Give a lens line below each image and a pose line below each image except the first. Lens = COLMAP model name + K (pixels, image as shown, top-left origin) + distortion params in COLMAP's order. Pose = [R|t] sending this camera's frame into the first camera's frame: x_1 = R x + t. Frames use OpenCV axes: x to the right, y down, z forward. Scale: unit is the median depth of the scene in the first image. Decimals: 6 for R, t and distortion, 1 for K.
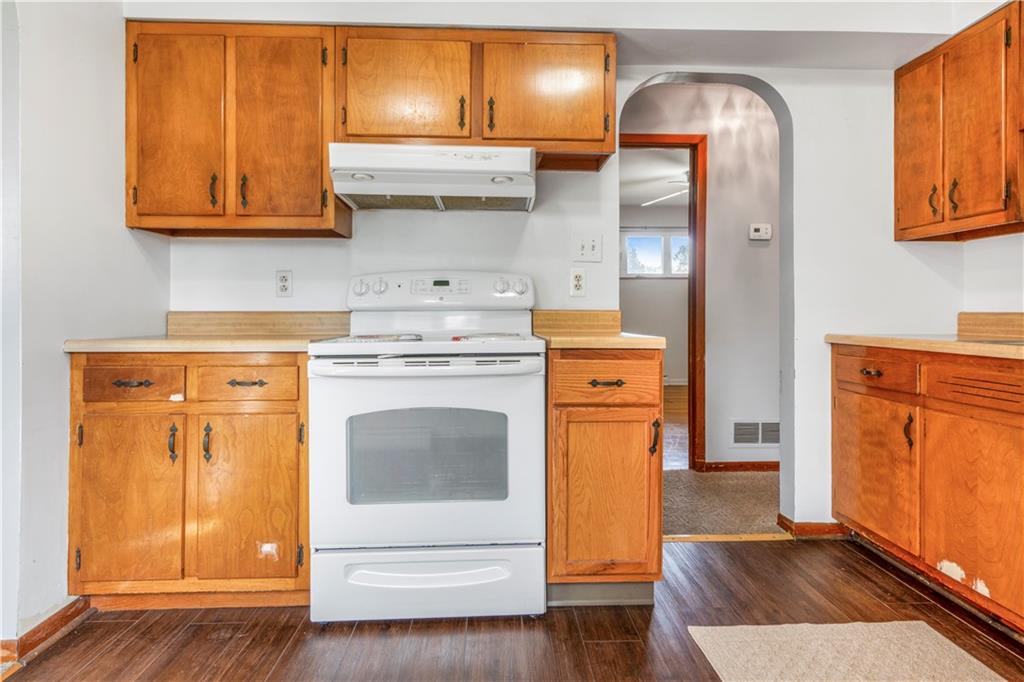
lens RADIAL K [[590.5, 0, 512.5], [0, 590.5, 310.4], [0, 0, 1]] dist [0.003172, 0.001093]
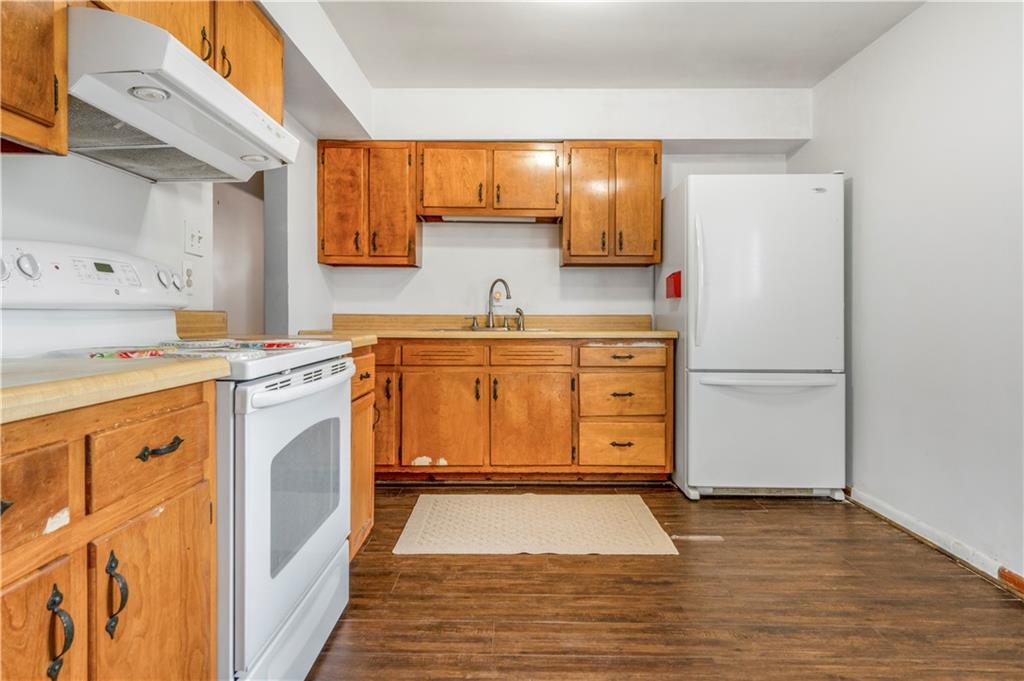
lens RADIAL K [[574.0, 0, 508.5], [0, 574.0, 320.6], [0, 0, 1]] dist [0.004069, 0.000186]
pose [[0.046204, -0.009435, 0.998887, -0.850006], [-0.010367, 0.999897, 0.009924, 0.001412], [-0.998878, -0.010814, 0.046101, 0.602233]]
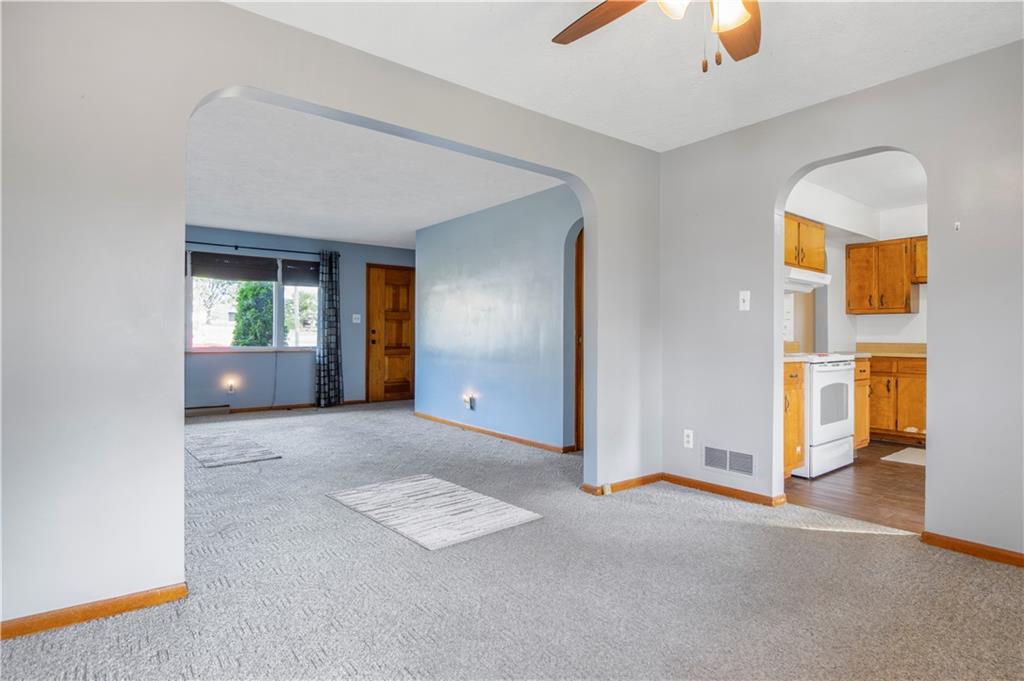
lens RADIAL K [[560.4, 0, 524.5], [0, 560.4, 336.2], [0, 0, 1]] dist [-0.001104, -0.000219]
pose [[0.792775, 0.006840, 0.609475, -2.280109], [-0.007153, 0.999973, -0.001918, -0.013100], [-0.609472, -0.002839, 0.792803, -0.045655]]
